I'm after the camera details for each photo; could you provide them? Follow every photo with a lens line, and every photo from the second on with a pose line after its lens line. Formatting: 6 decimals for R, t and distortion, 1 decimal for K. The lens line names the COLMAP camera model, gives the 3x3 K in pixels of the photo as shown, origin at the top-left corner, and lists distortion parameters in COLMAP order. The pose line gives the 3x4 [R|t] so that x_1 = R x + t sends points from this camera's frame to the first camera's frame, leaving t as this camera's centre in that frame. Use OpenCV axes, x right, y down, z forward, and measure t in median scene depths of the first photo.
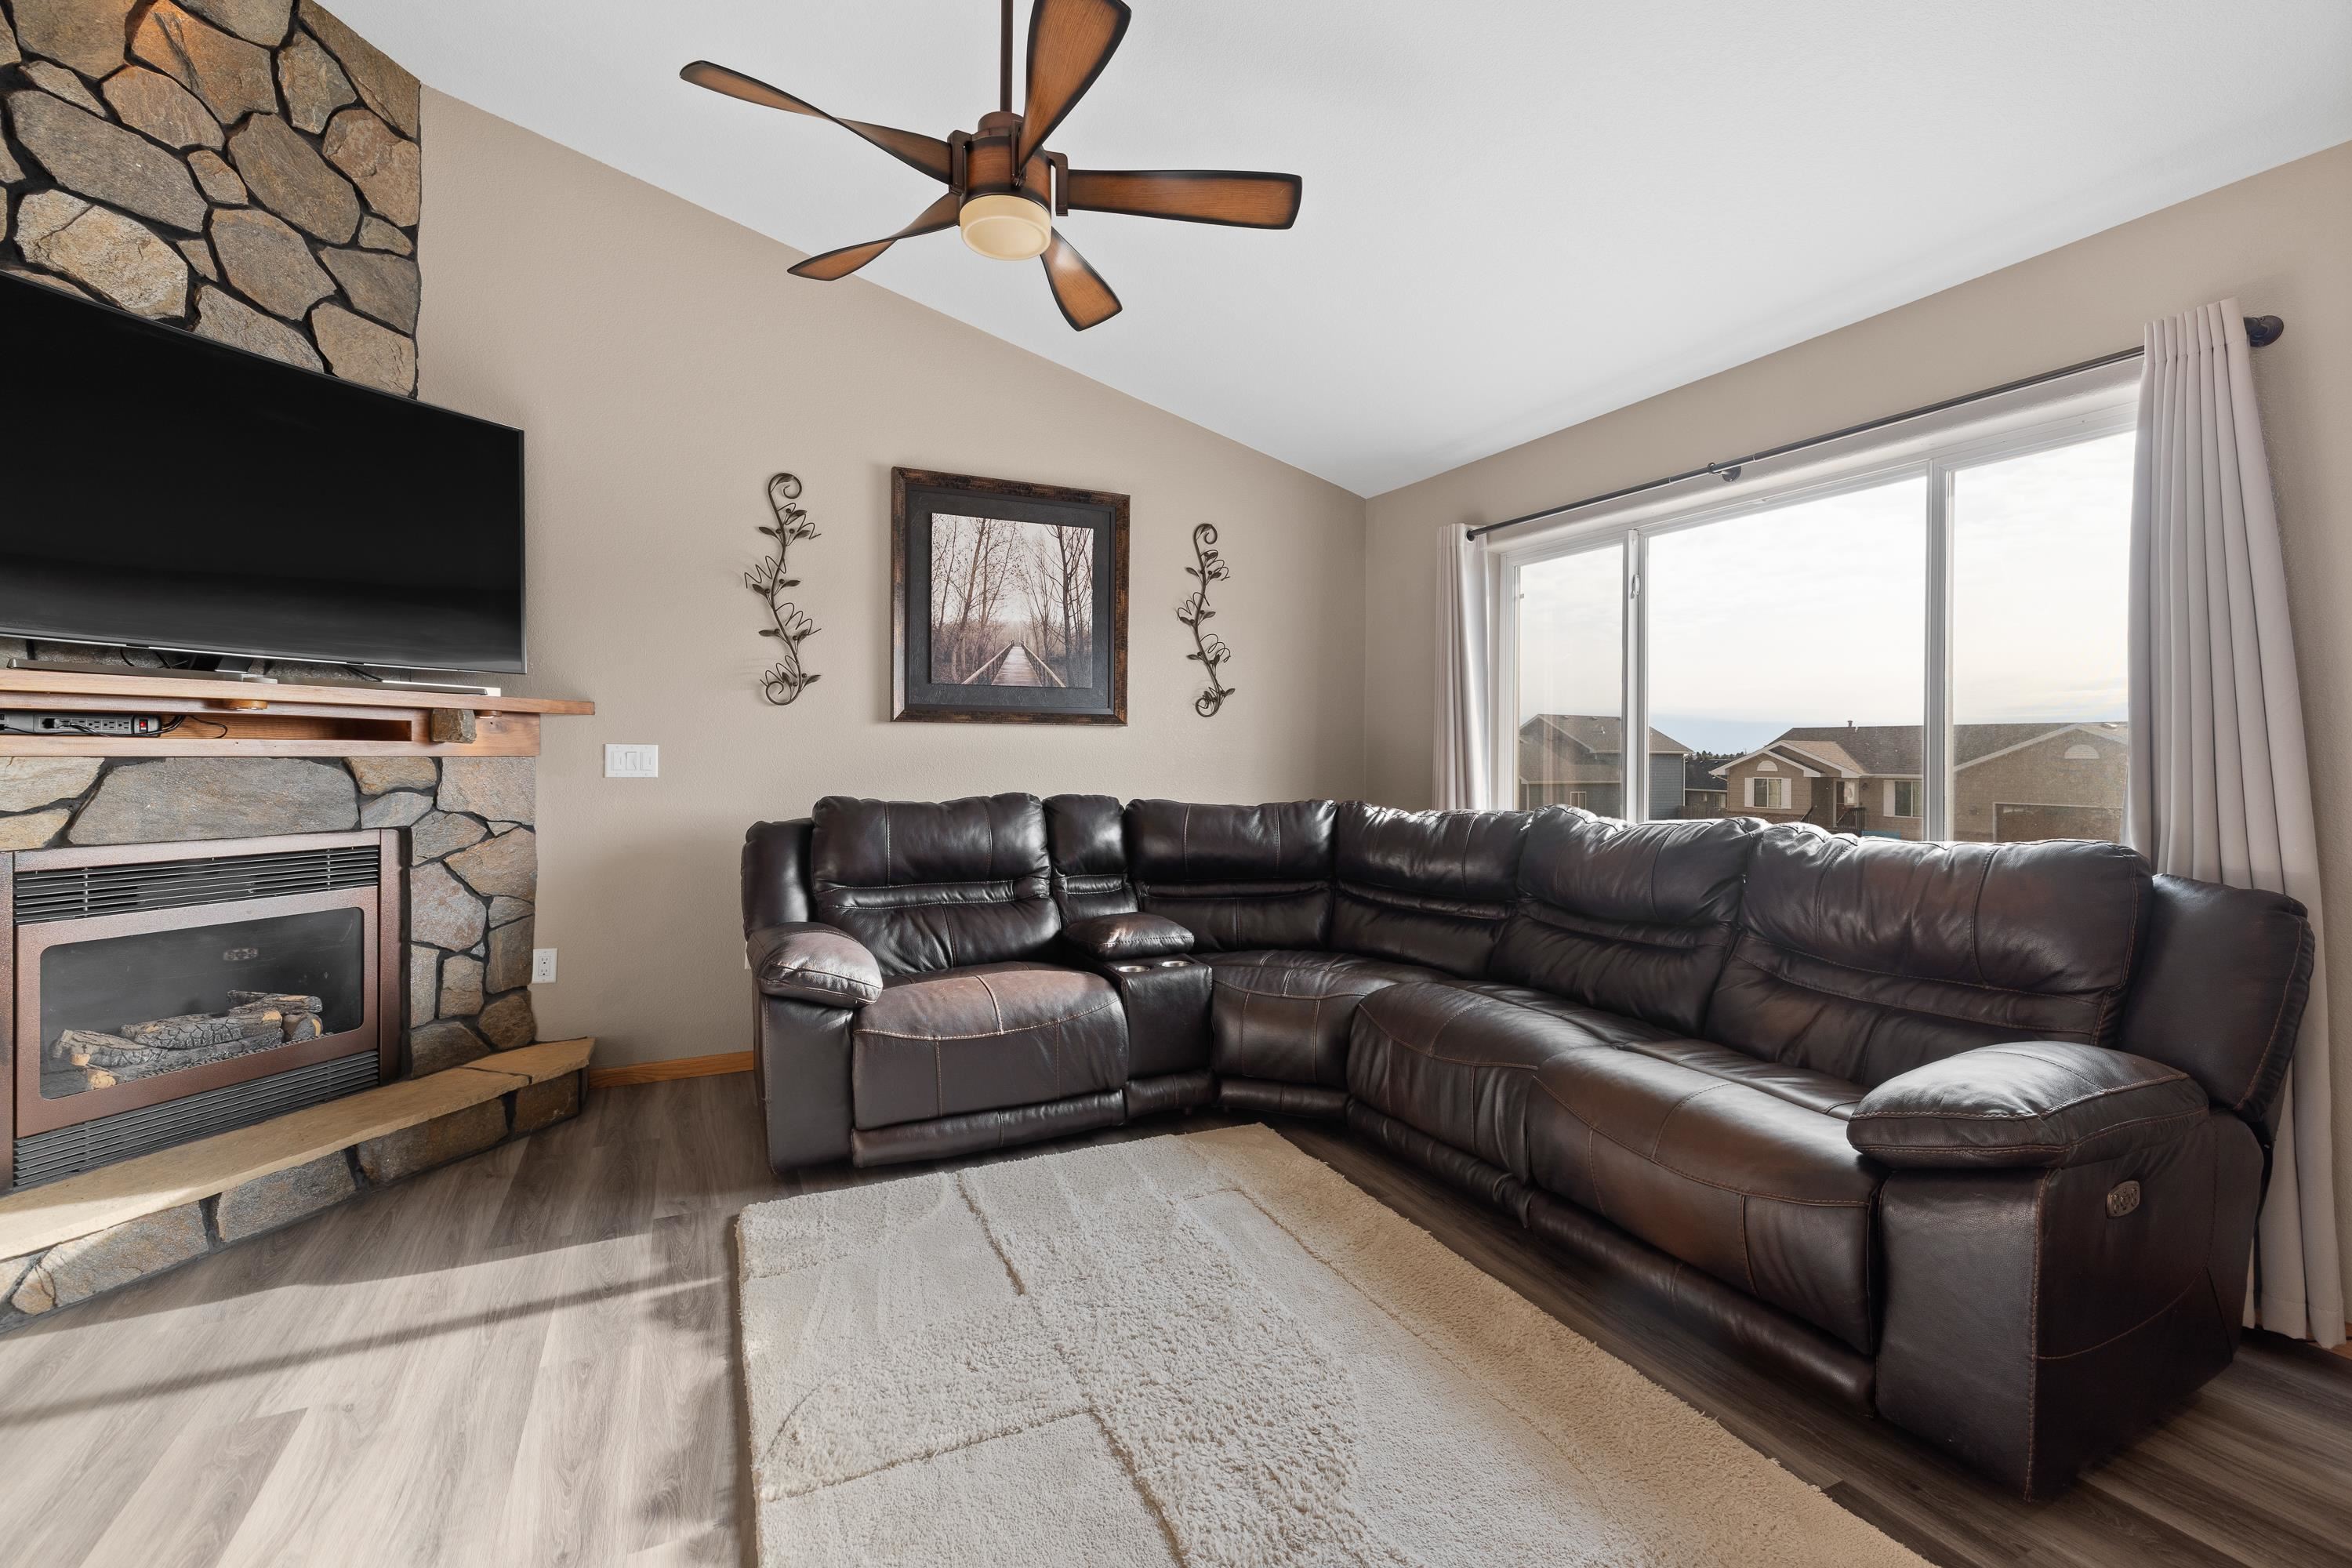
lens RADIAL K [[1028.0, 0, 1216.8], [0, 1028.0, 751.2], [0, 0, 1]] dist [0.000505, 0.000665]
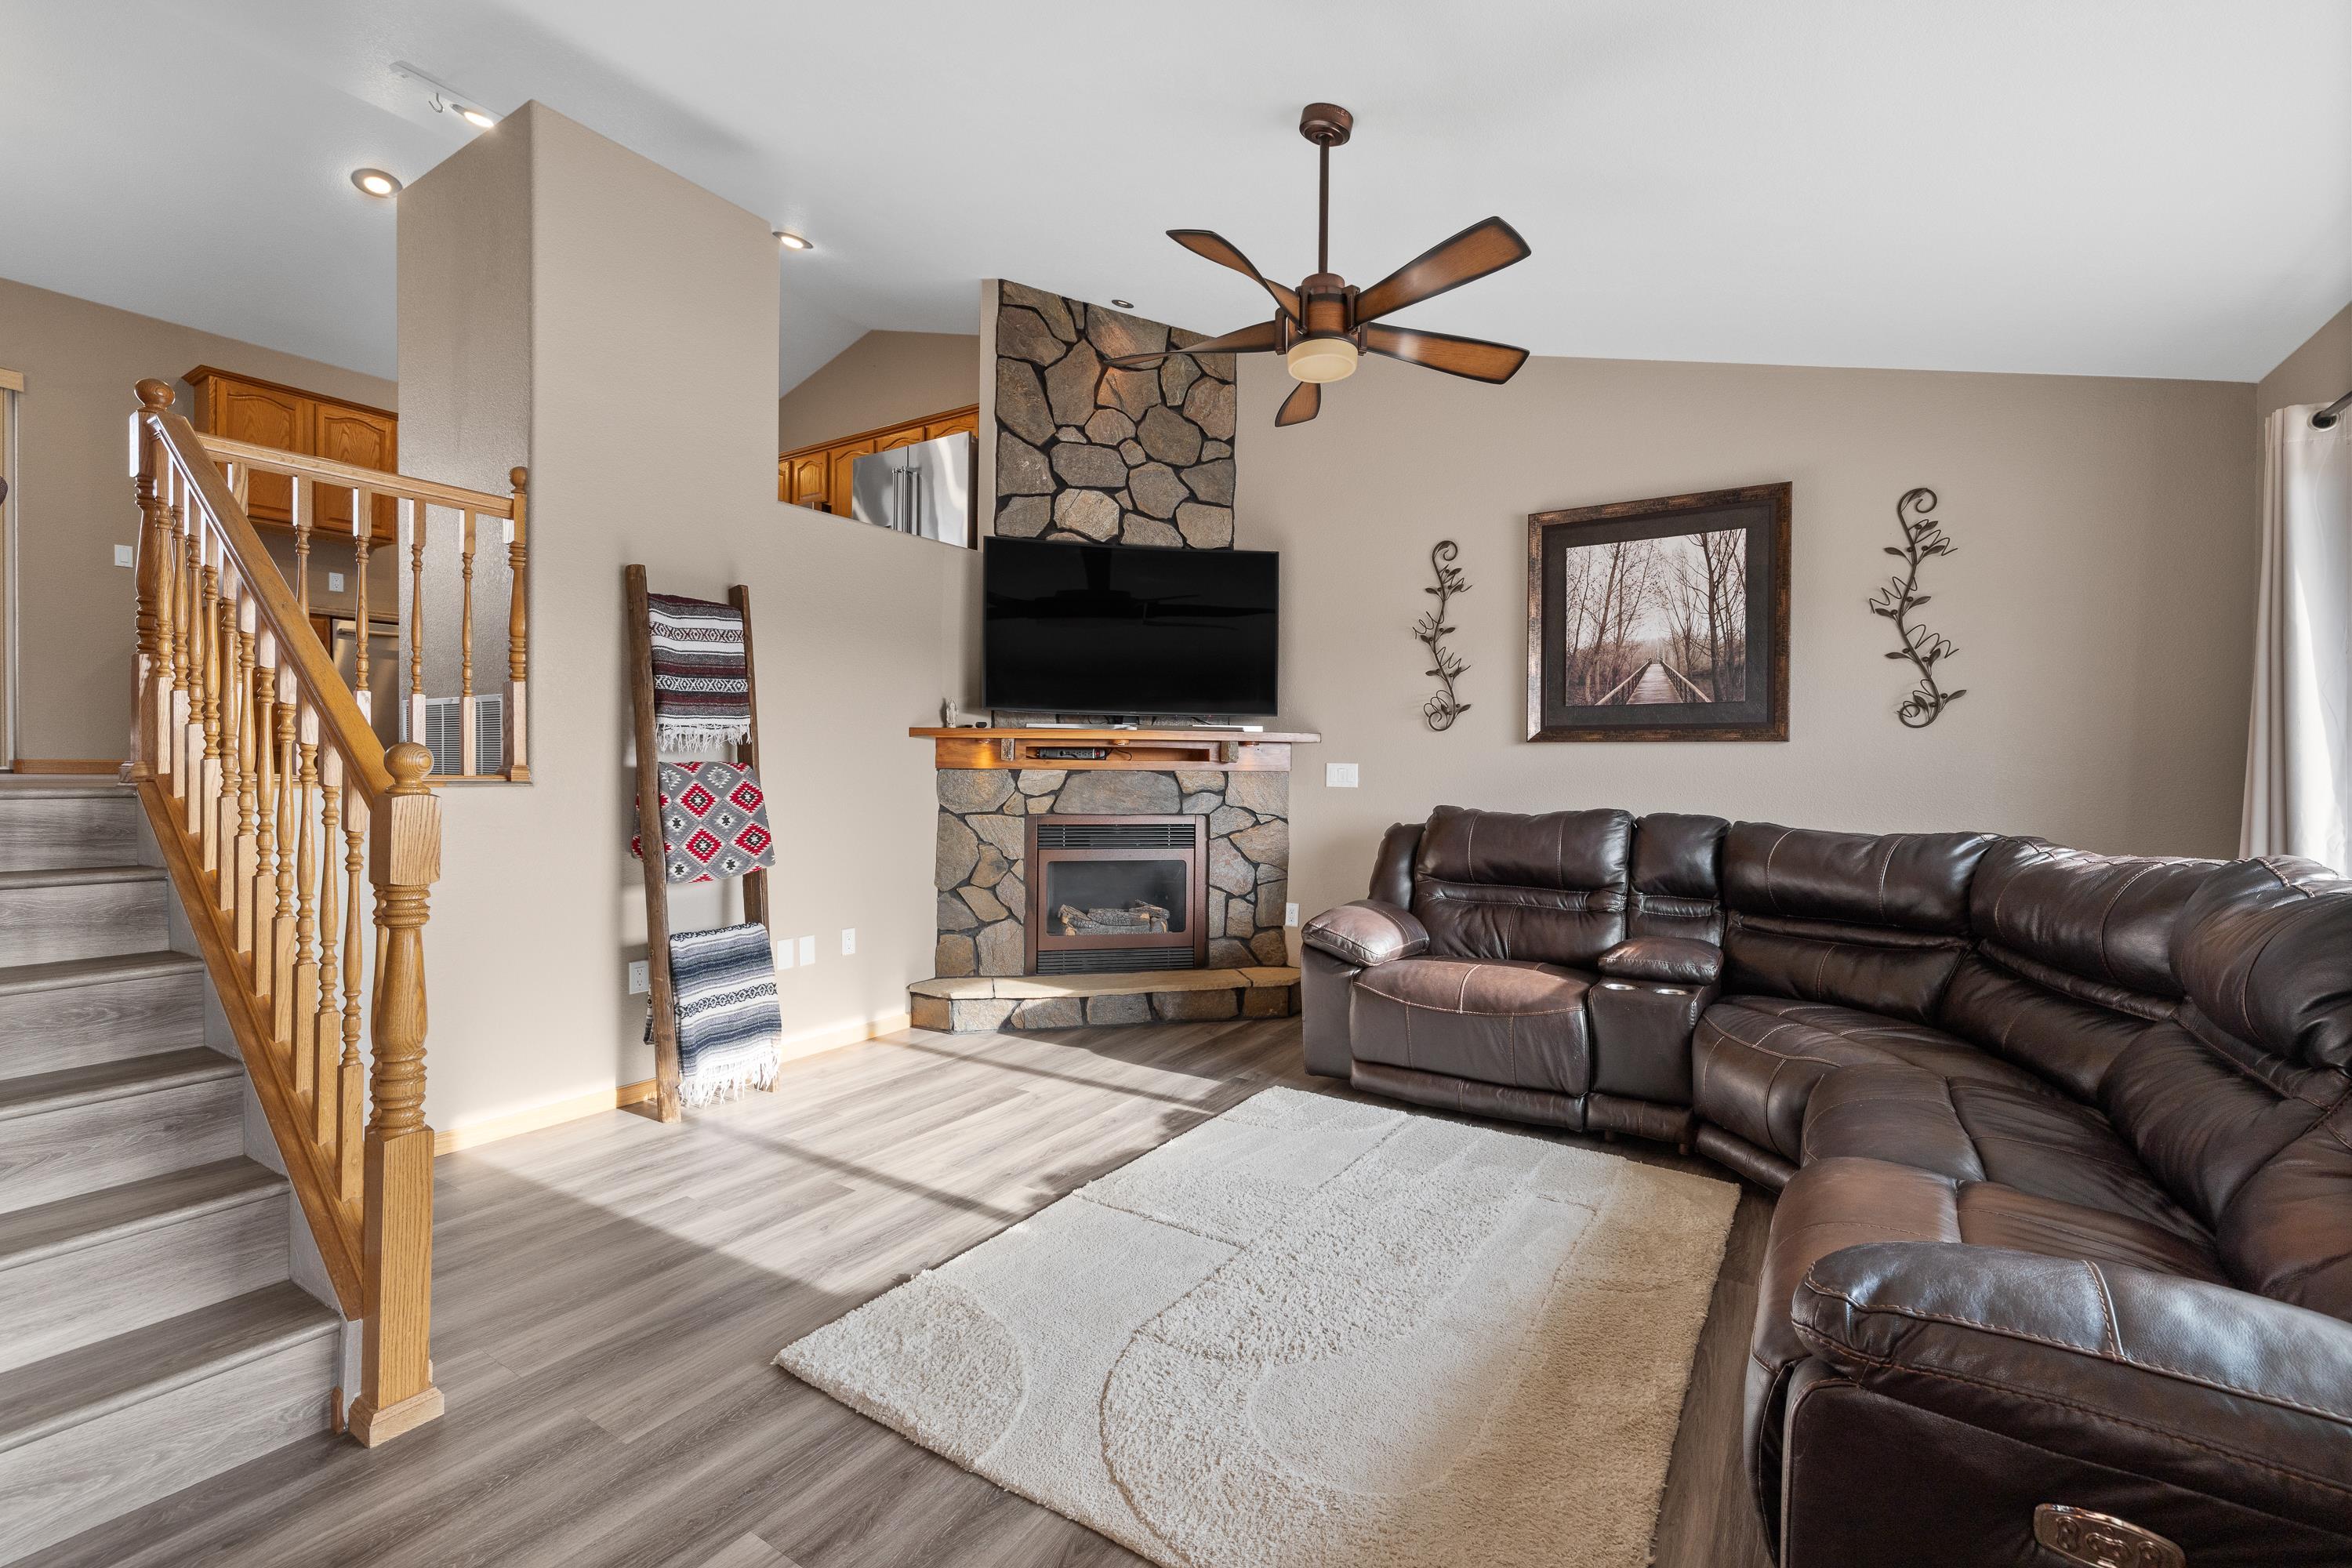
lens RADIAL K [[1028.0, 0, 1188.2], [0, 1028.0, 775.6], [0, 0, 1]] dist [0.000505, 0.000665]
pose [[0.511954, 0.006737, -0.858987, 0.585337], [-0.004589, 0.999976, 0.005108, 0.004401], [0.859001, 0.001327, 0.511972, 0.138610]]
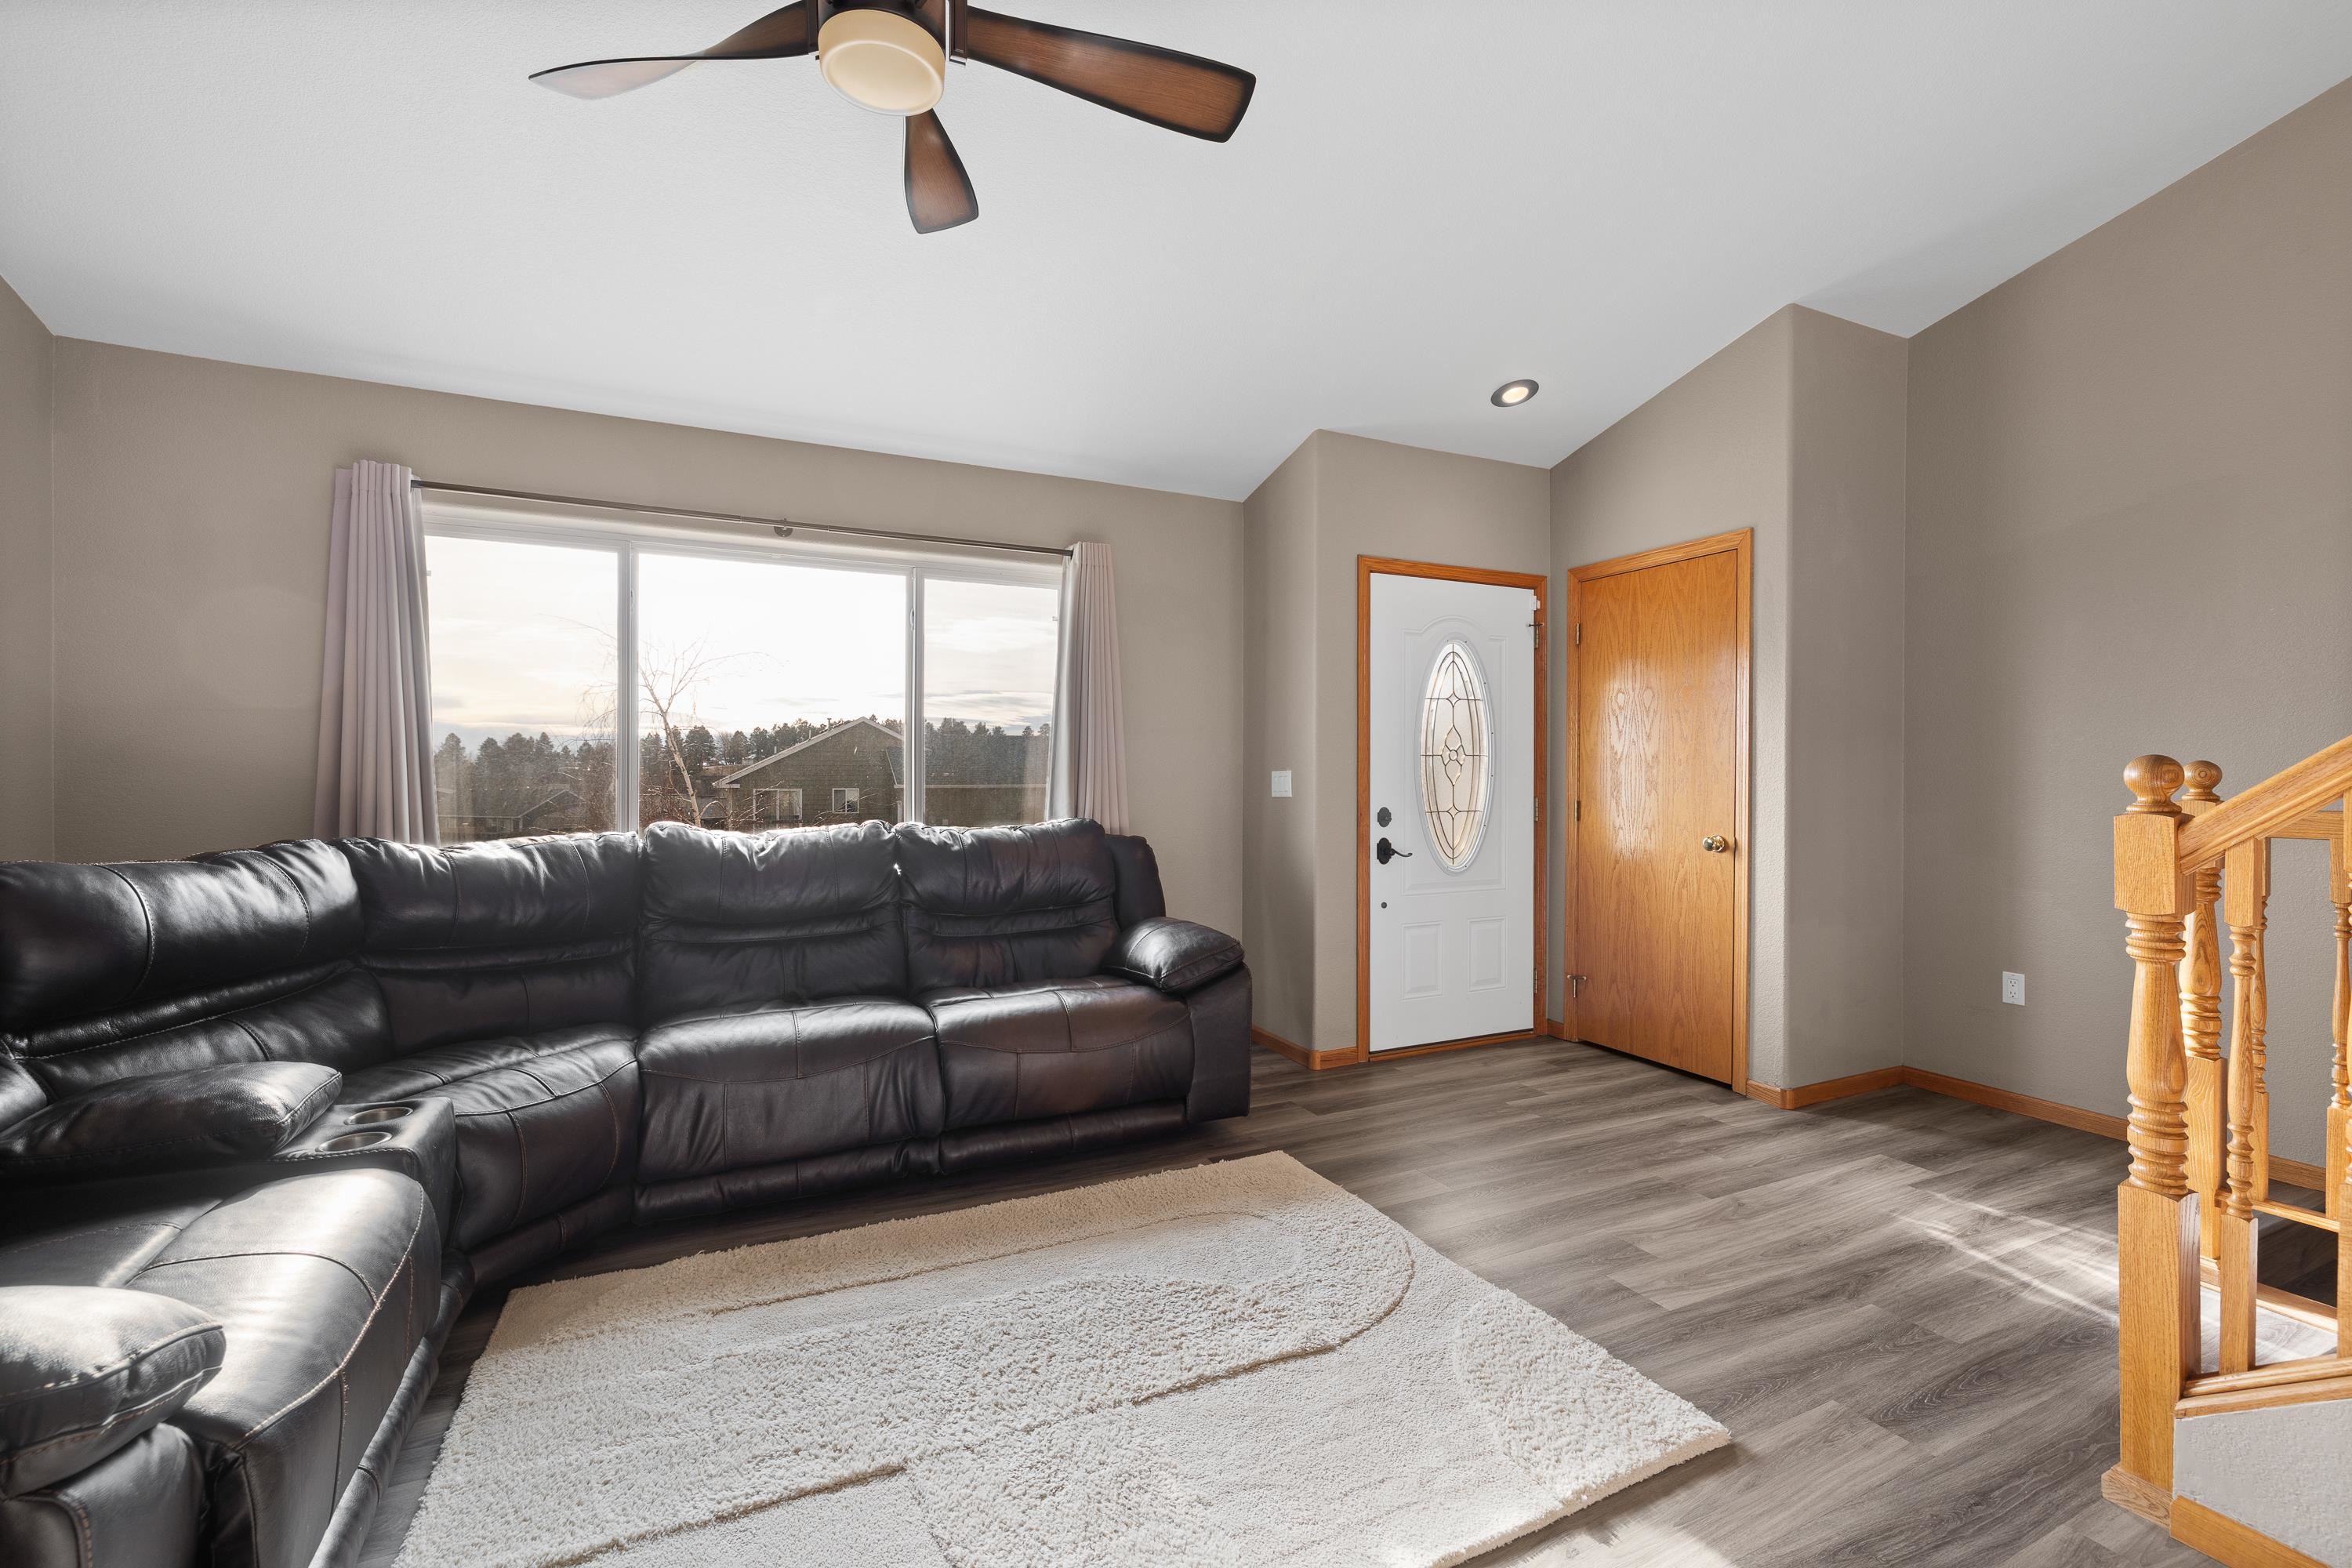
lens RADIAL K [[1028.0, 0, 1175.1], [0, 1028.0, 766.3], [0, 0, 1]] dist [0.000505, 0.000665]
pose [[0.013075, 0.006124, 0.999896, -0.678414], [-0.004859, 0.999970, -0.006061, 0.003745], [-0.999903, -0.004779, 0.013105, 0.555352]]
